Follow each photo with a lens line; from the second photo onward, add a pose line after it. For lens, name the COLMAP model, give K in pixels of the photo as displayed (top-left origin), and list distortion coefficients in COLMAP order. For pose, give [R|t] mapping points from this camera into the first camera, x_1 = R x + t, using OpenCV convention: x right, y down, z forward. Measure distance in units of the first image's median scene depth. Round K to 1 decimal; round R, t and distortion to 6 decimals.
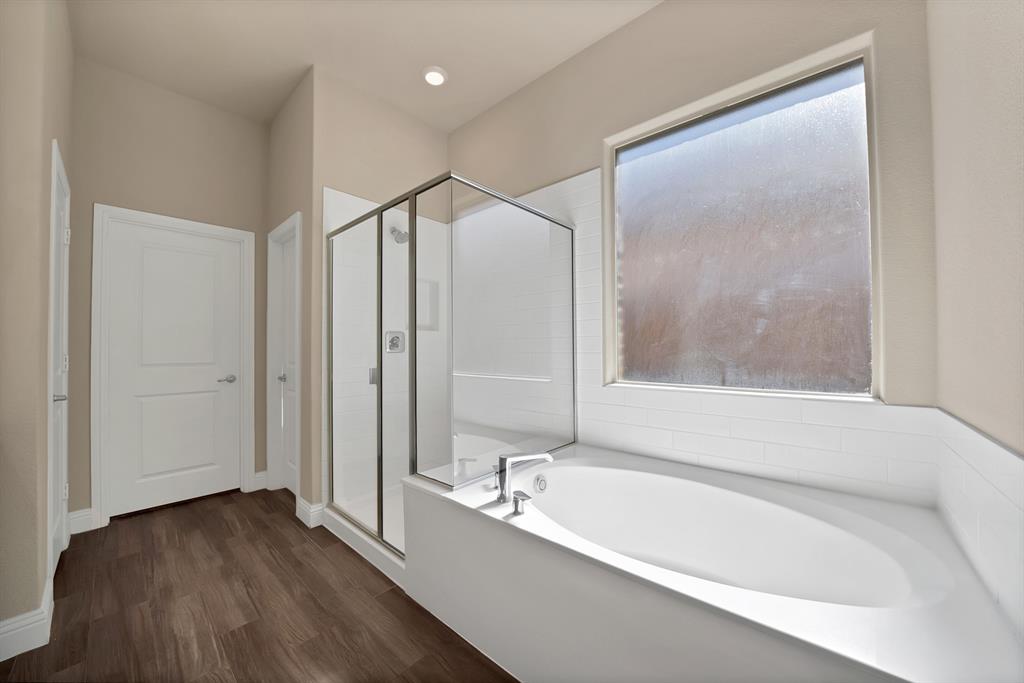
lens RADIAL K [[366.3, 0, 512.0], [0, 366.3, 341.5], [0, 0, 1]] dist [-0.017980, 0.000074]
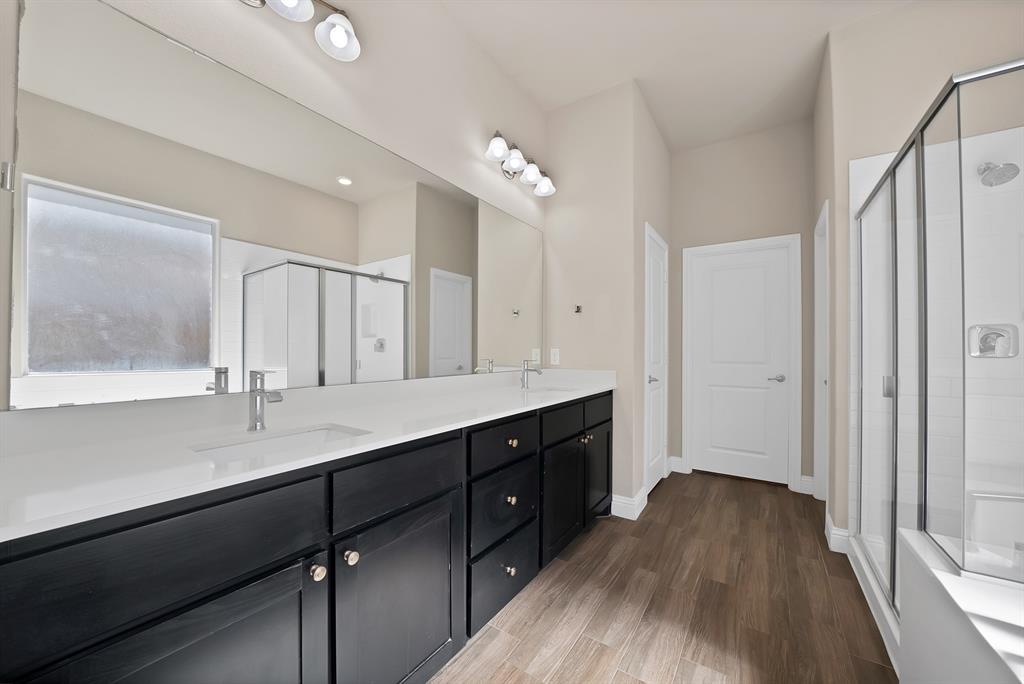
lens RADIAL K [[372.1, 0, 511.4], [0, 372.1, 347.4], [0, 0, 1]] dist [-0.019251, 0.000237]
pose [[0.146033, 0.002205, -0.989277, 0.252491], [0.012215, 0.999917, 0.004031, -0.002638], [0.989204, -0.012673, 0.145994, 0.100921]]
